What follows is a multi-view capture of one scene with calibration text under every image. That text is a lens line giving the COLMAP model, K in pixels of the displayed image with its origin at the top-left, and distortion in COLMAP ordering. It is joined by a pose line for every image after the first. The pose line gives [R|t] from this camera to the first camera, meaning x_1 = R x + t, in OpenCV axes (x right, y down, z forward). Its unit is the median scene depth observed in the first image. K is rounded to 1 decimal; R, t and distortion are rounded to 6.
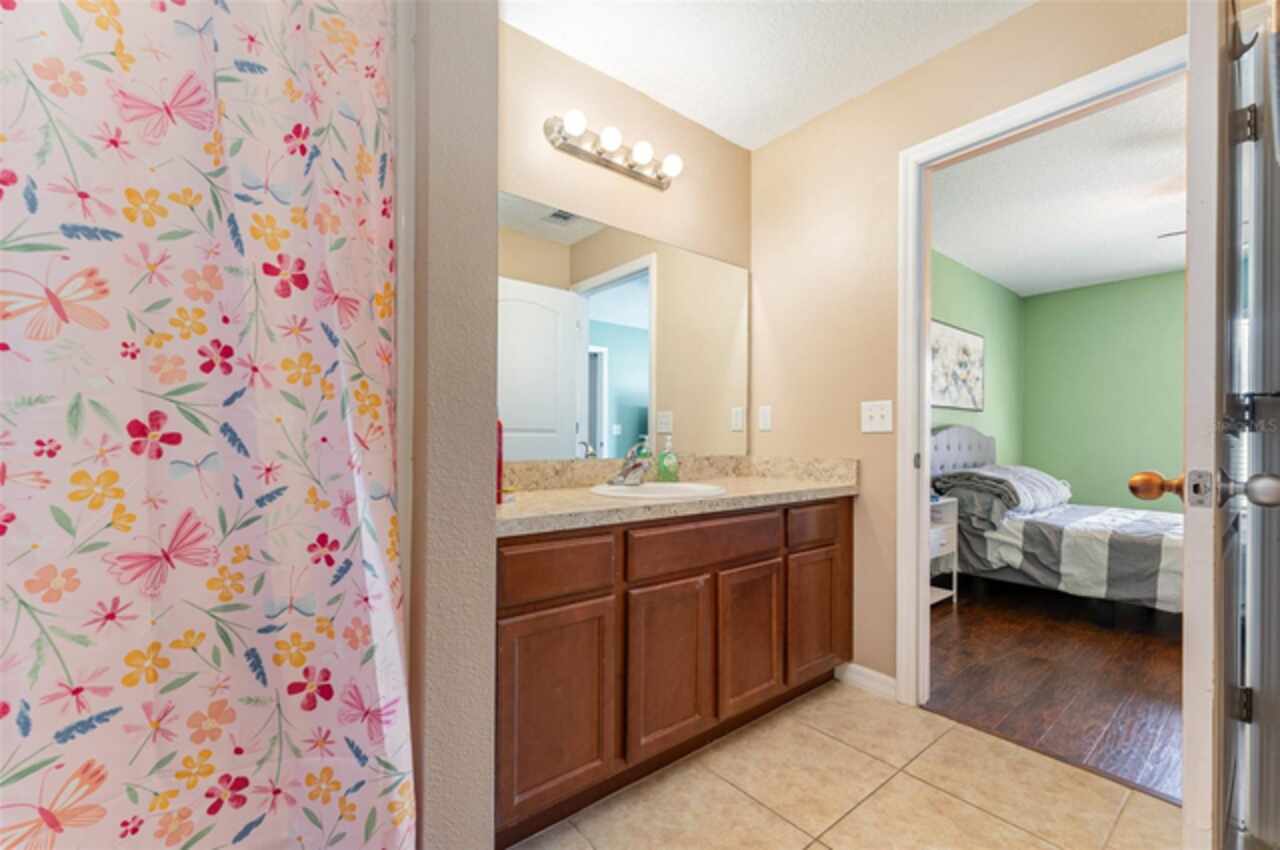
lens RADIAL K [[529.7, 0, 639.3], [0, 529.7, 434.2], [0, 0, 1]] dist [0.002807, 0.000308]
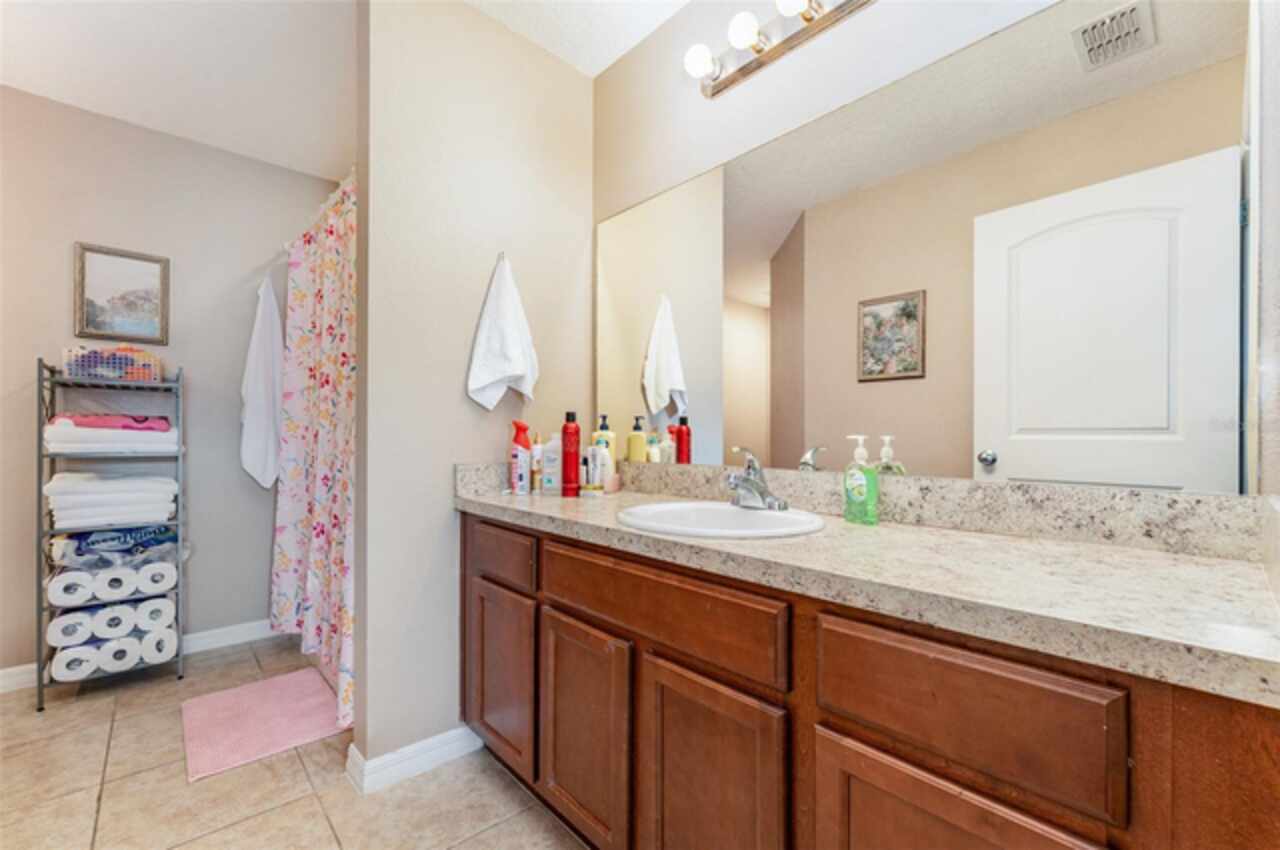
lens RADIAL K [[529.7, 0, 631.8], [0, 529.7, 433.2], [0, 0, 1]] dist [0.002807, 0.000308]
pose [[0.046282, -0.015155, -0.998813, 0.691203], [0.003888, 0.999880, -0.014991, 0.008942], [0.998921, -0.003189, 0.046335, 0.843765]]
